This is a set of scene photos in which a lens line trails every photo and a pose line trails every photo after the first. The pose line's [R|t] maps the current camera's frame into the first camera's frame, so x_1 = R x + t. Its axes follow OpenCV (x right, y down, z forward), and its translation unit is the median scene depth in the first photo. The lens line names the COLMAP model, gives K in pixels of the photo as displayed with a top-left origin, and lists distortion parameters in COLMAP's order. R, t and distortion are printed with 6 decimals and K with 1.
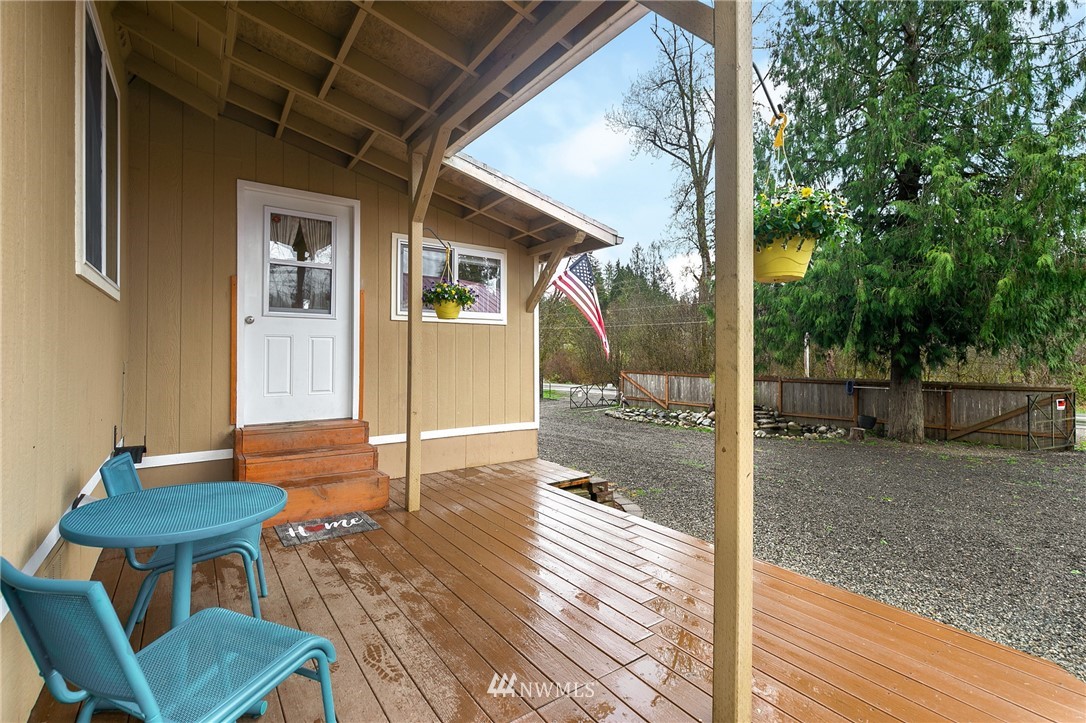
lens RADIAL K [[499.3, 0, 546.6], [0, 499.3, 354.9], [0, 0, 1]] dist [0.003801, -0.000814]
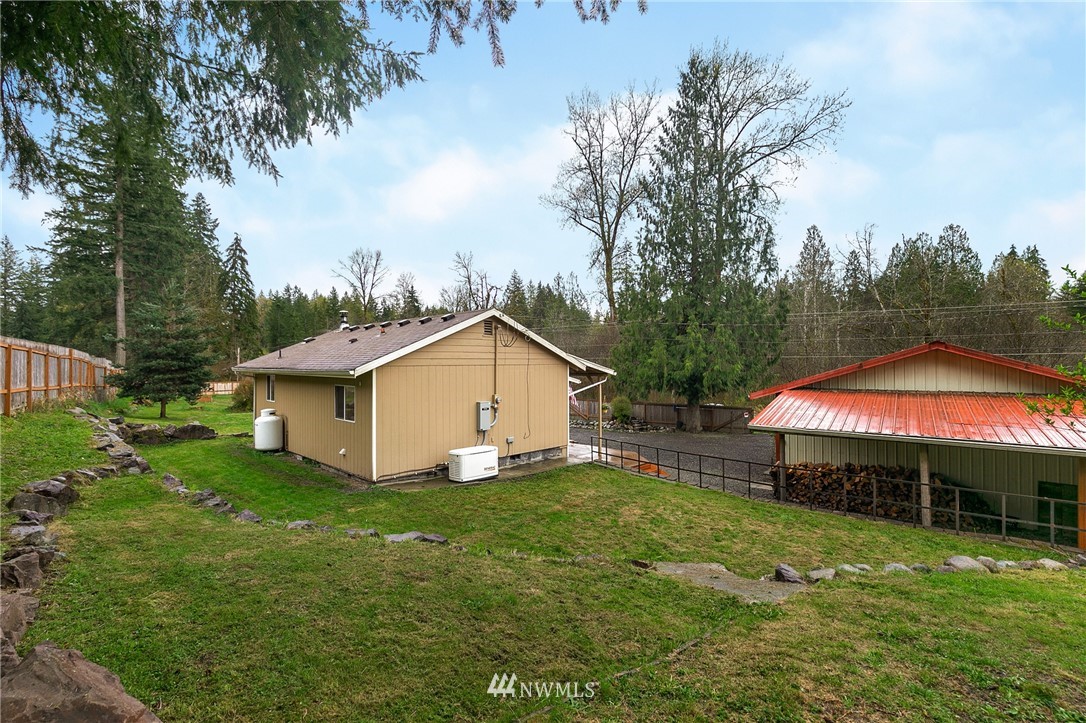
lens RADIAL K [[499.3, 0, 553.0], [0, 499.3, 362.6], [0, 0, 1]] dist [0.003801, -0.000814]
pose [[0.984222, -0.007549, 0.176778, -0.078767], [0.007422, 0.999972, 0.001381, -0.039951], [-0.176784, -0.000047, 0.984250, -0.293997]]
